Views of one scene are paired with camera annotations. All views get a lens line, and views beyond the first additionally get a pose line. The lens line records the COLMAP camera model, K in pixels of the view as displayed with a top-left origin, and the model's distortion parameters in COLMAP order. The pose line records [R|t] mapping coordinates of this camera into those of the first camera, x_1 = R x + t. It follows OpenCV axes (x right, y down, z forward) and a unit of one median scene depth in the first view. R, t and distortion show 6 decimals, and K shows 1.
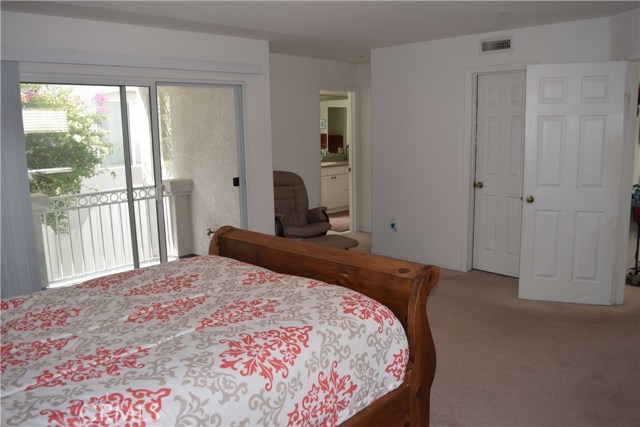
lens RADIAL K [[512.1, 0, 320.0], [0, 512.1, 212.5], [0, 0, 1]] dist [-0.012023, -0.001360]
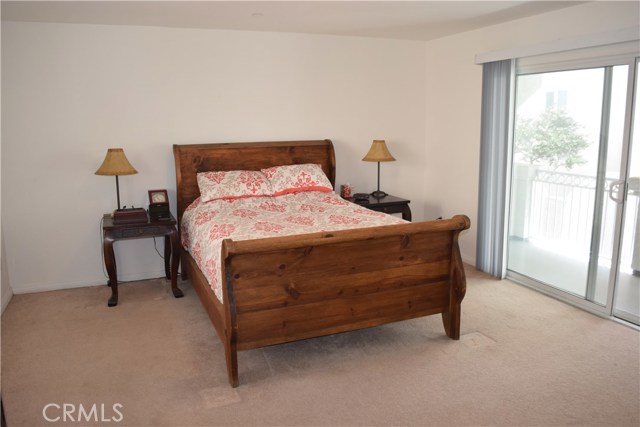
lens RADIAL K [[512.1, 0, 320.2], [0, 512.1, 212.5], [0, 0, 1]] dist [-0.012023, -0.001360]
pose [[-0.411124, 0.194728, -0.890538, 0.705270], [-0.142598, 0.951153, 0.273813, -0.172668], [0.900357, 0.239560, -0.363274, 0.921418]]
